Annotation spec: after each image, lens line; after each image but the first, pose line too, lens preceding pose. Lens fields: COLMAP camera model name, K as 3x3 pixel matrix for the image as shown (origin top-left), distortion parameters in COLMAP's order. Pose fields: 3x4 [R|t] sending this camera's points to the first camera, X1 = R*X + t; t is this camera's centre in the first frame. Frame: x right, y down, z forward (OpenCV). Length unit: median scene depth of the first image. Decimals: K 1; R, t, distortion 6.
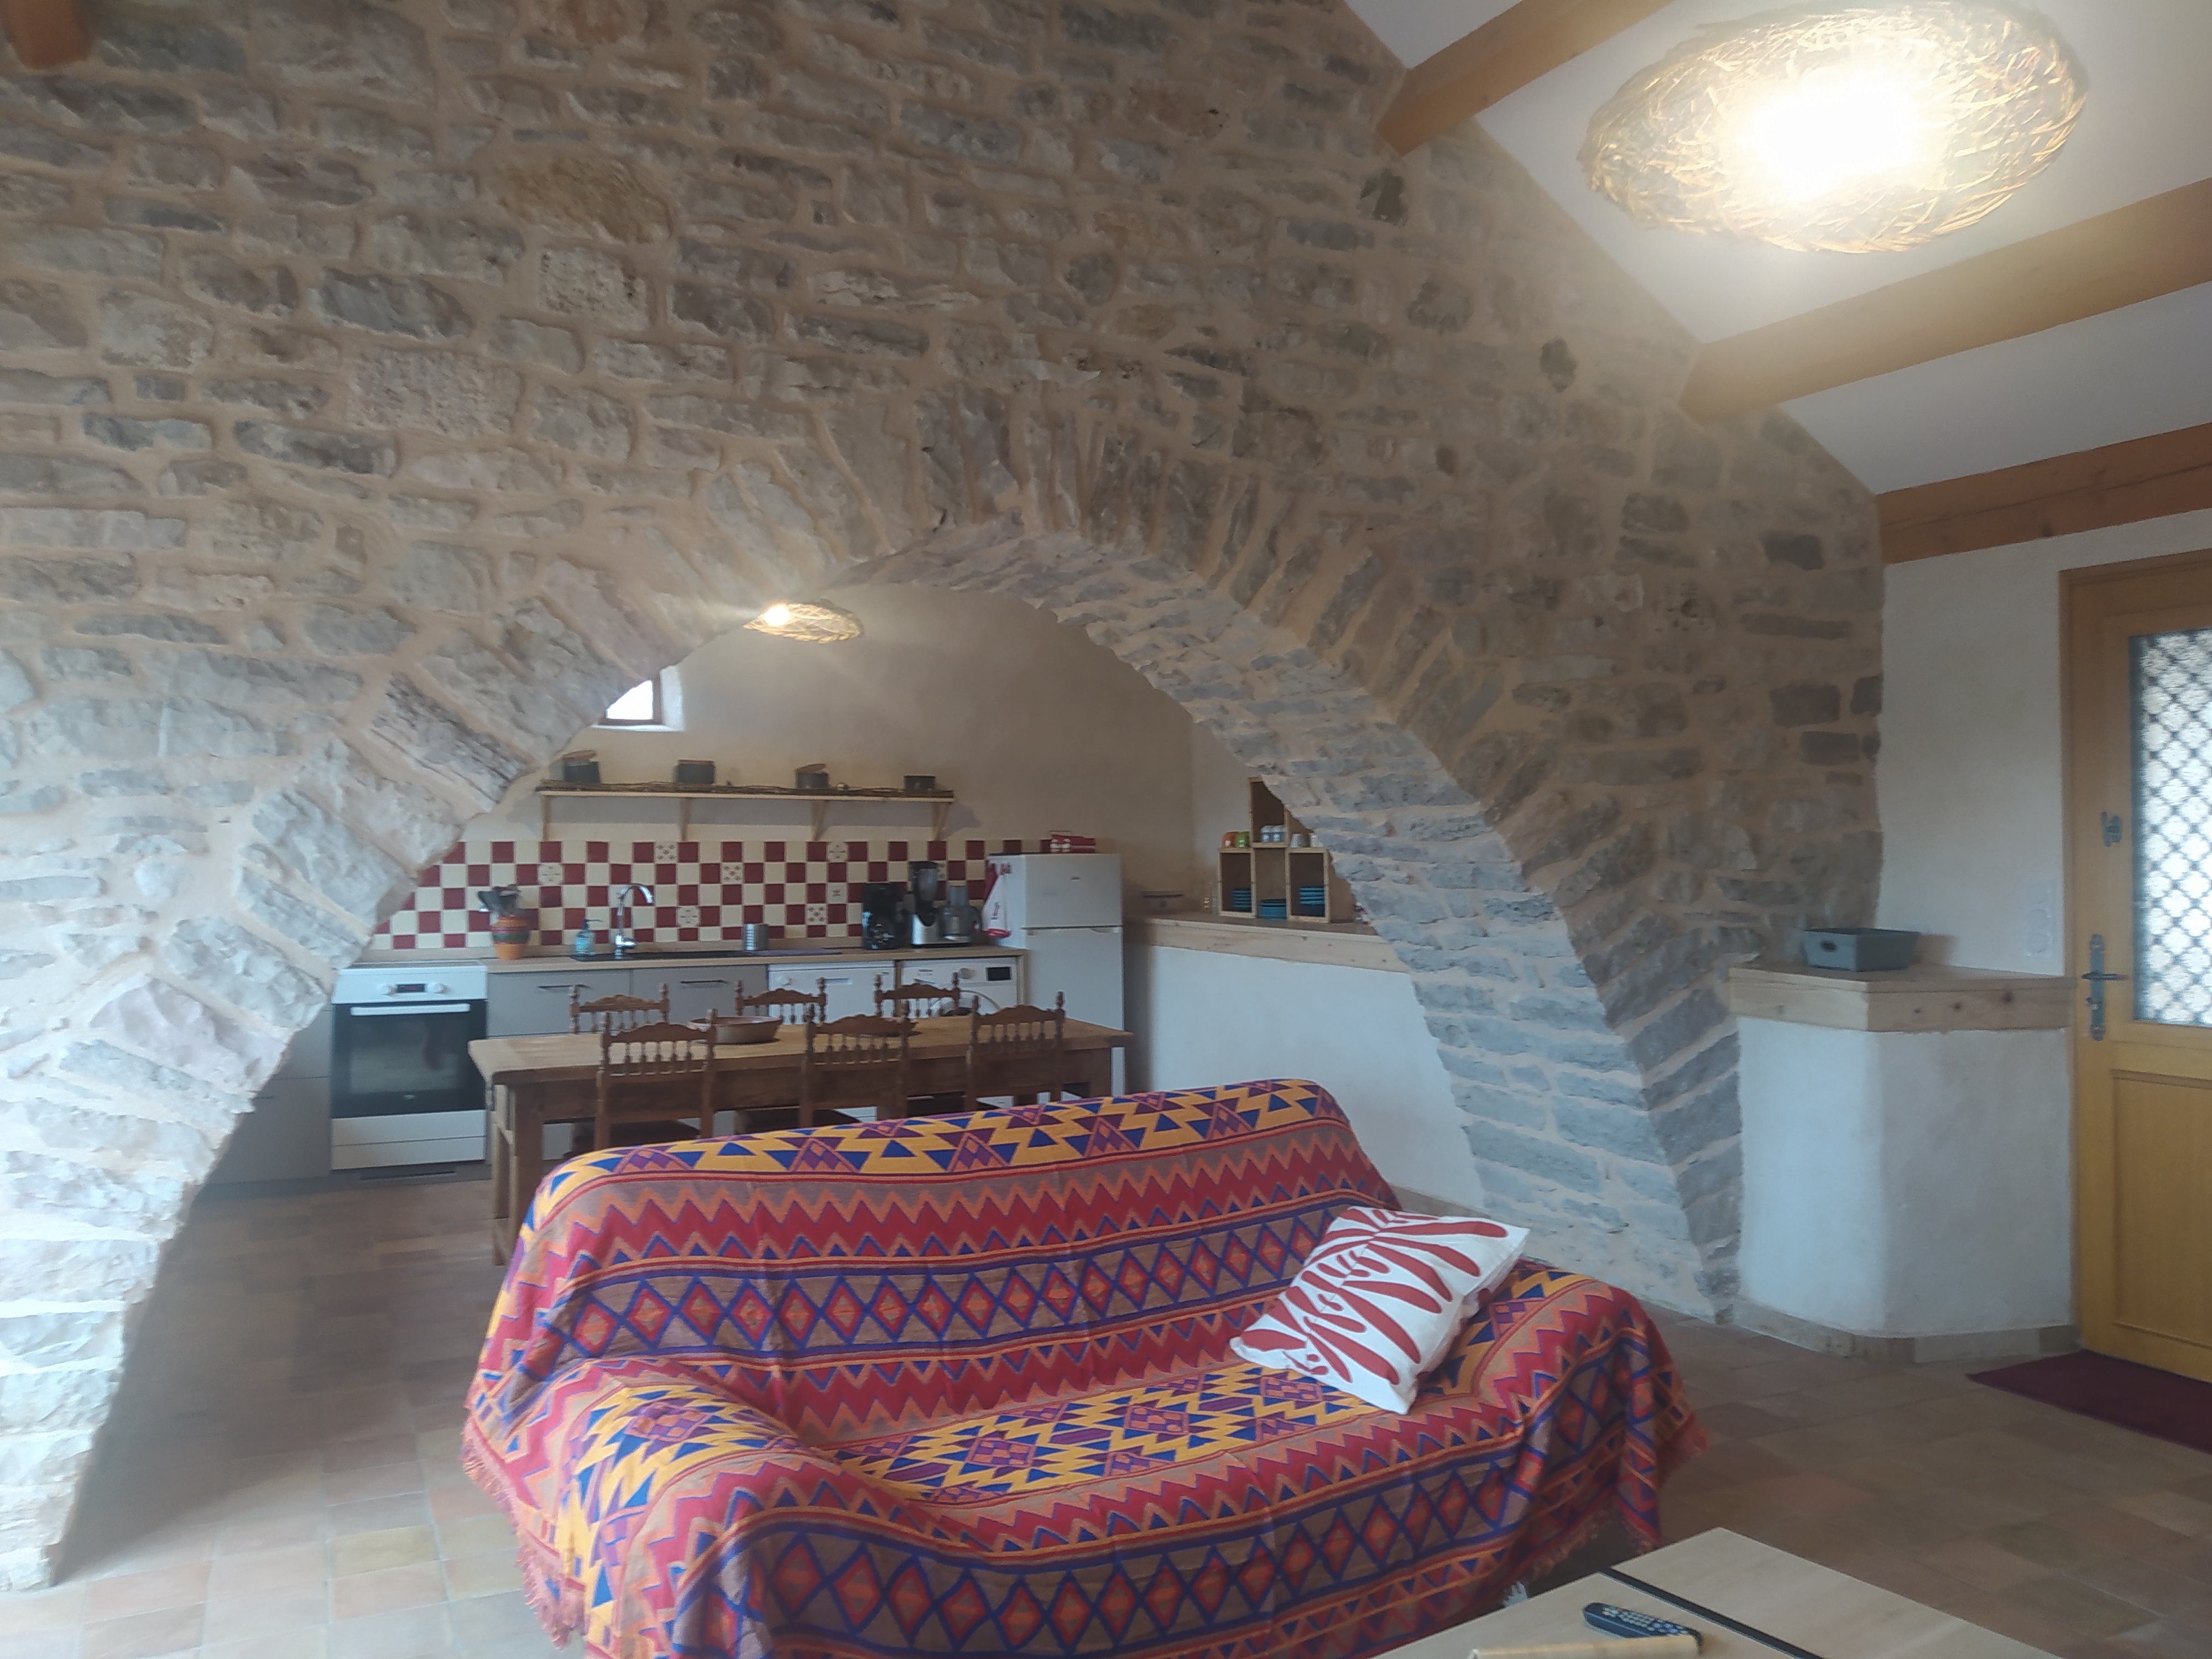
lens RADIAL K [[1623.8, 0, 1134.2], [0, 1623.8, 824.5], [0, 0, 1]] dist [0.032447, -0.000353]
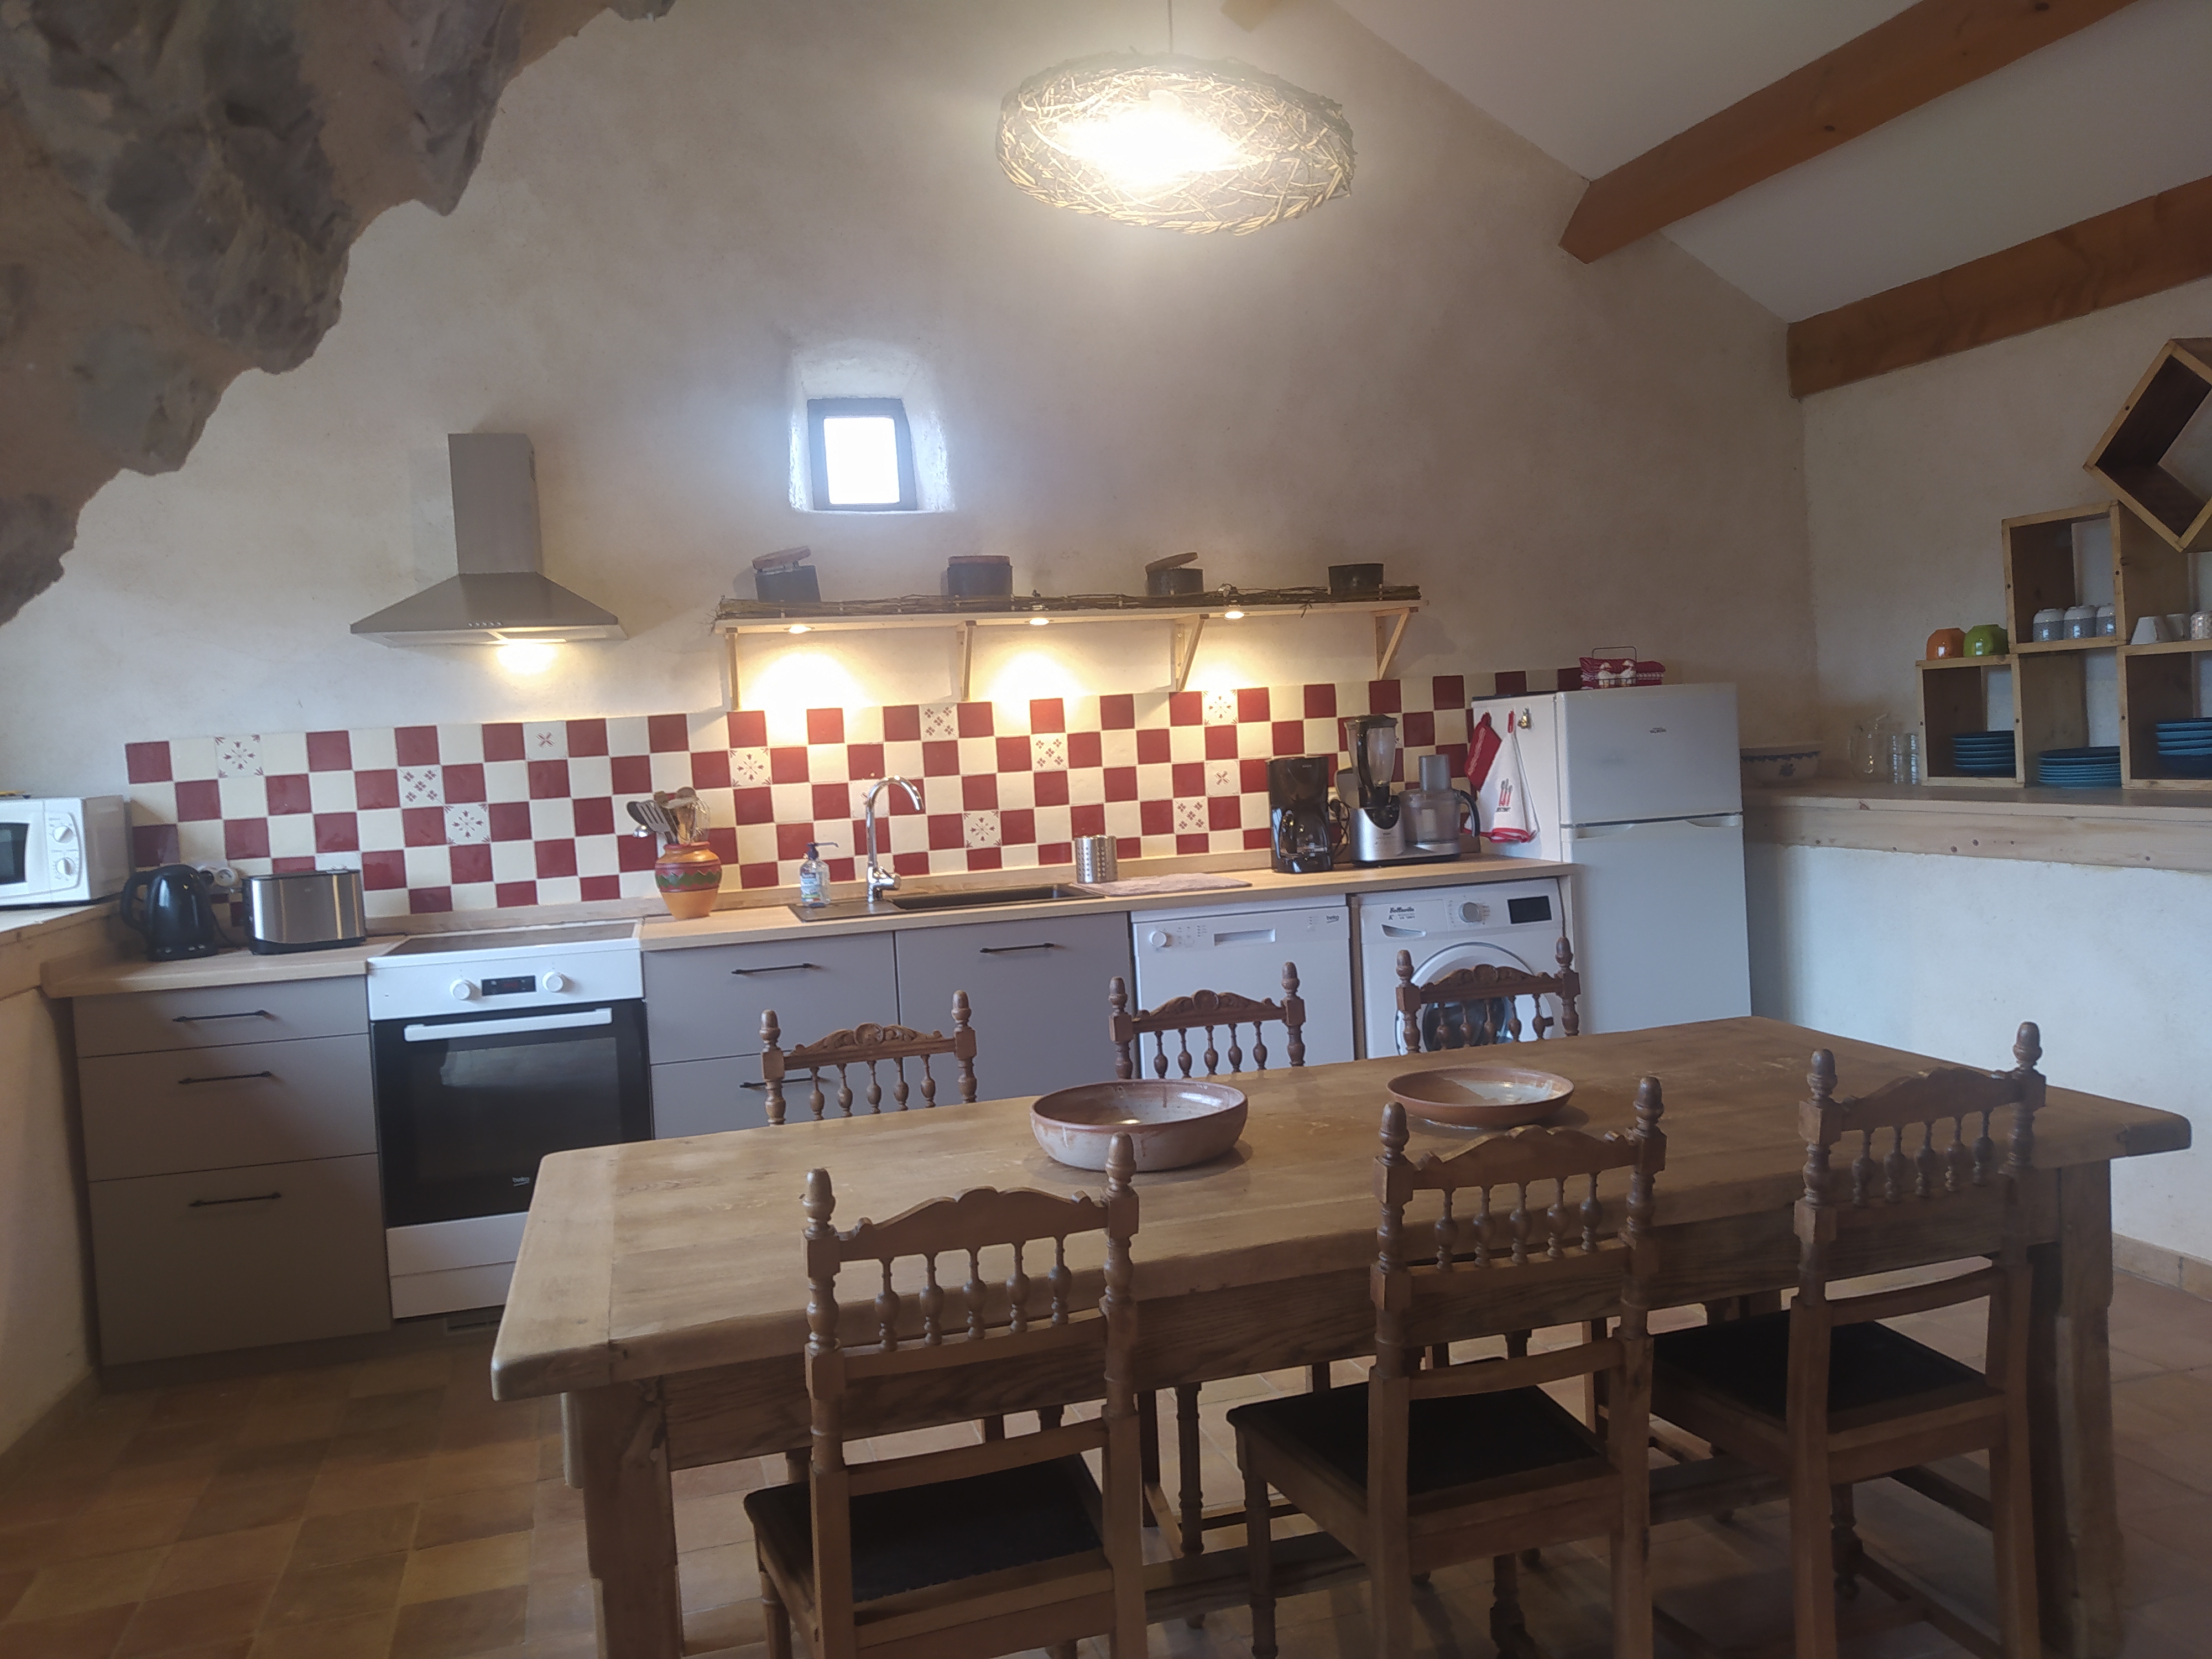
lens RADIAL K [[1647.3, 0, 1106.0], [0, 1647.3, 829.5], [0, 0, 1]] dist [0.140419, -0.170936]
pose [[0.984155, -0.040482, -0.172629, -0.124875], [0.053809, 0.995862, 0.073230, 0.015275], [0.168950, -0.081359, 0.982261, 0.416005]]
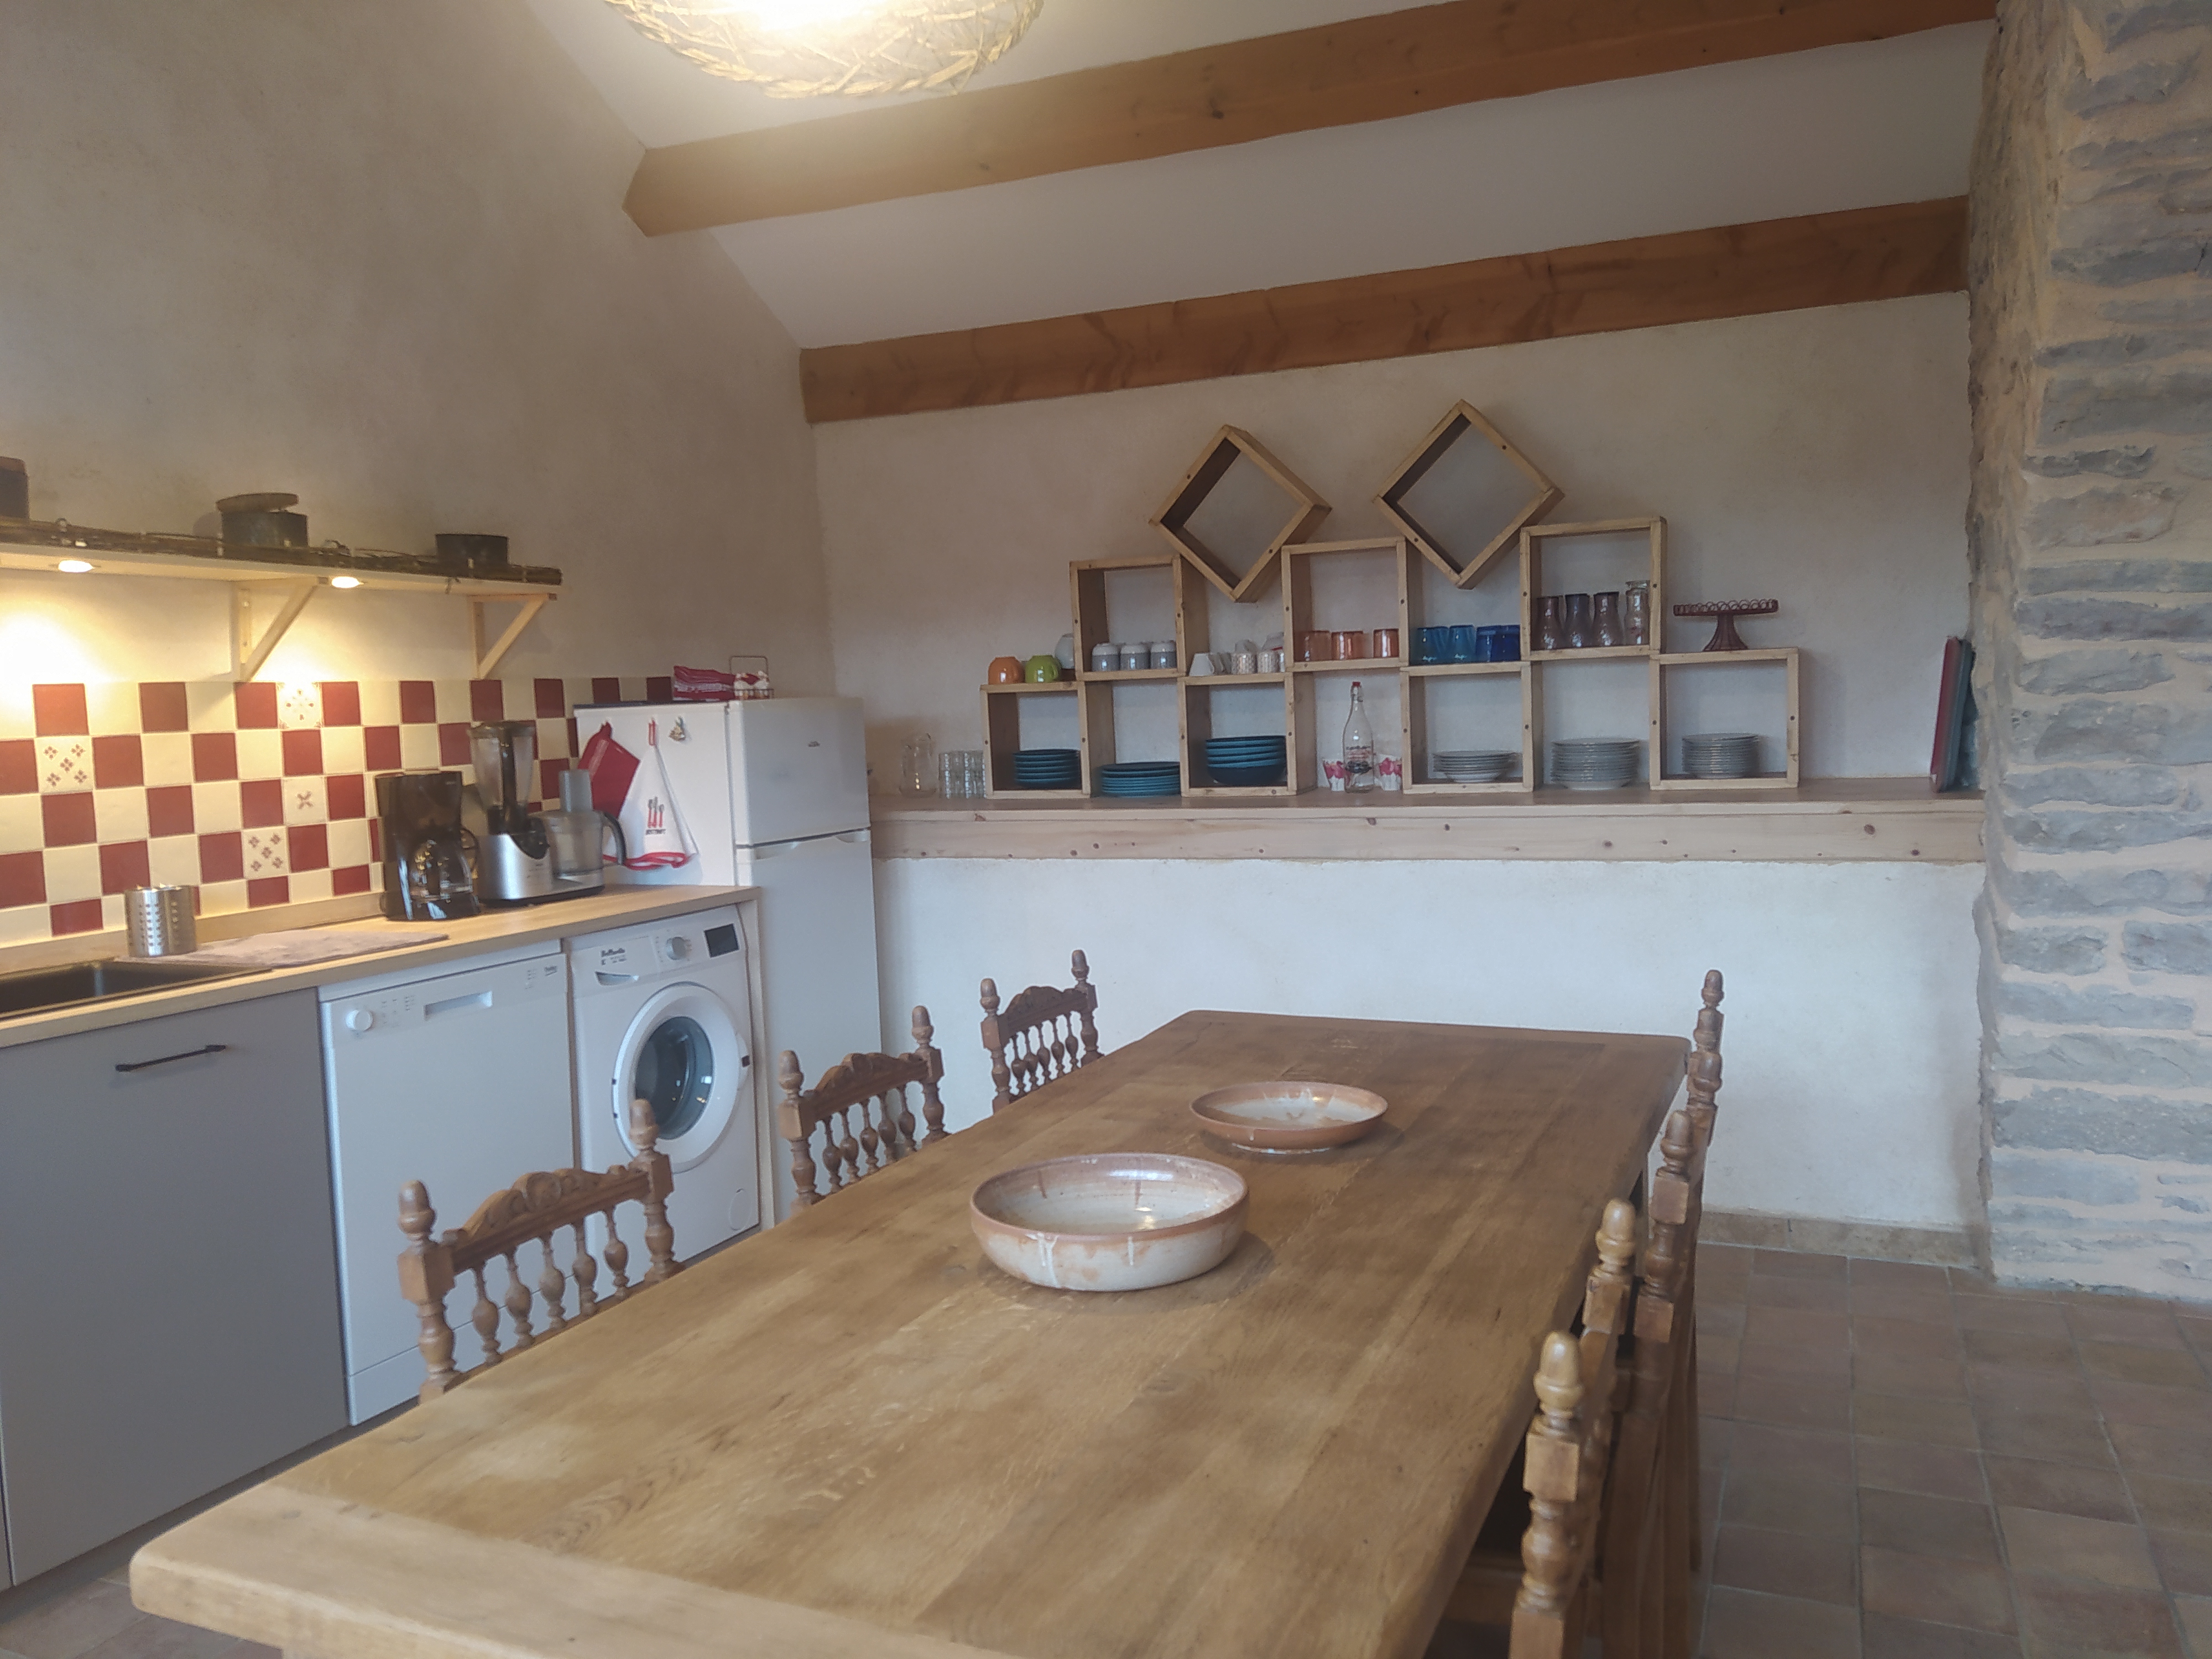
lens RADIAL K [[1647.3, 0, 1106.0], [0, 1647.3, 829.5], [0, 0, 1]] dist [0.140419, -0.170936]
pose [[0.776042, -0.074017, 0.626323, -0.305872], [0.024400, 0.995870, 0.087456, 0.016130], [-0.630209, -0.052587, 0.774642, 0.525860]]
